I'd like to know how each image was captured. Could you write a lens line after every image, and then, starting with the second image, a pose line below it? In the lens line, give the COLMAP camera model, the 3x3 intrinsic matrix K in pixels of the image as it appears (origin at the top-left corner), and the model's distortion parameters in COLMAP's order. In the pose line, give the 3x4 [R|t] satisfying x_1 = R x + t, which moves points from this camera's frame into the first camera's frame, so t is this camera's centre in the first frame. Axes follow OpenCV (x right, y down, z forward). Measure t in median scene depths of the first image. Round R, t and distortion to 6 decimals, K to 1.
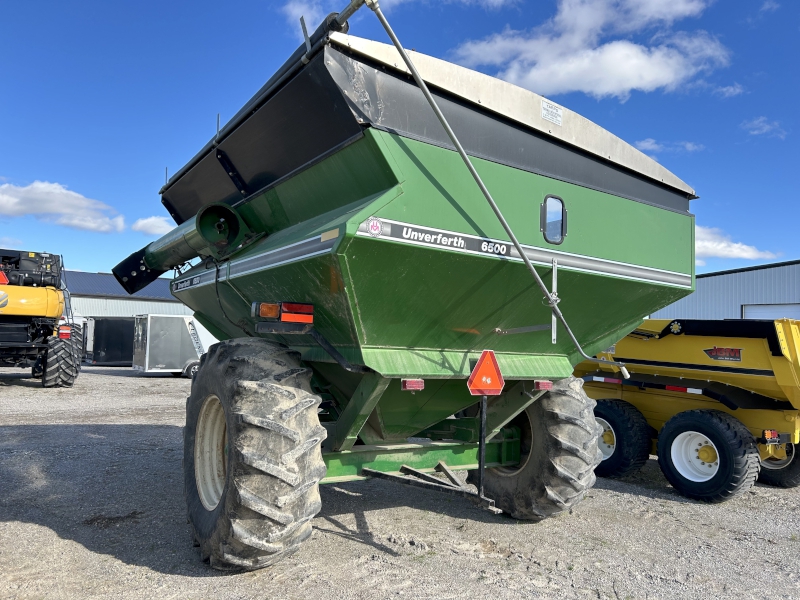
lens RADIAL K [[602.4, 0, 402.3], [0, 602.4, 301.3], [0, 0, 1]] dist [0.054848, -0.040273]
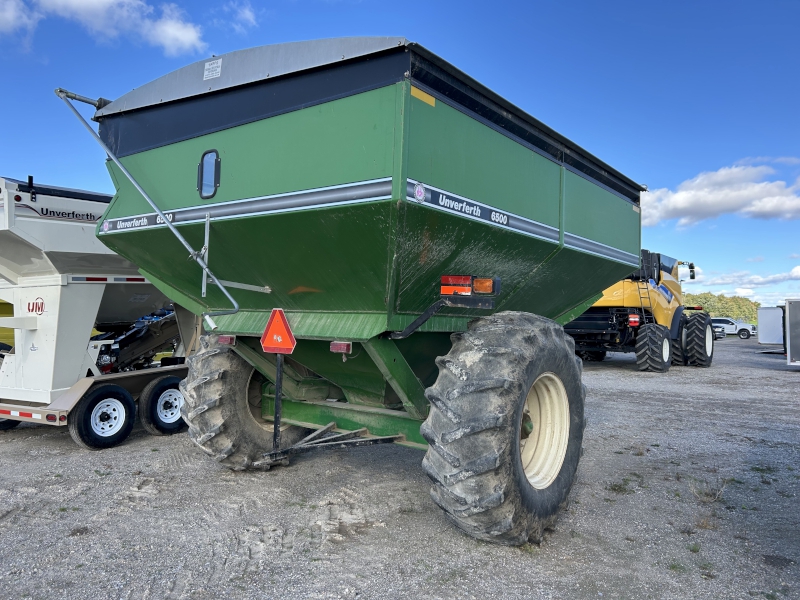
lens RADIAL K [[602.4, 0, 394.3], [0, 602.4, 295.9], [0, 0, 1]] dist [0.054848, -0.040273]
pose [[0.314456, -0.066506, -0.946939, 1.321404], [0.061354, 0.996881, -0.049639, 0.138990], [0.947287, -0.042489, 0.317556, 0.985379]]
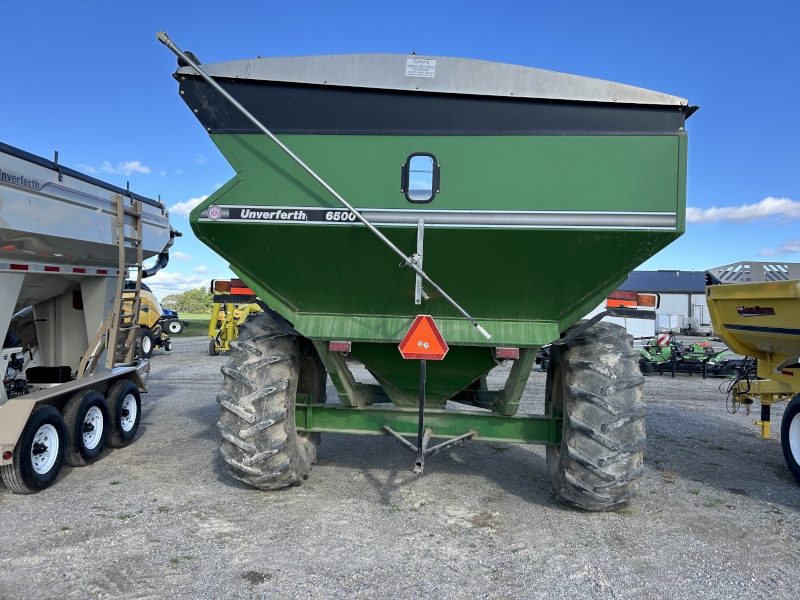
lens RADIAL K [[602.4, 0, 401.4], [0, 602.4, 302.7], [0, 0, 1]] dist [0.054848, -0.040273]
pose [[0.769827, -0.035274, -0.637277, 0.859220], [0.048255, 0.998831, 0.003005, 0.063256], [0.636426, -0.033065, 0.770629, 0.229208]]
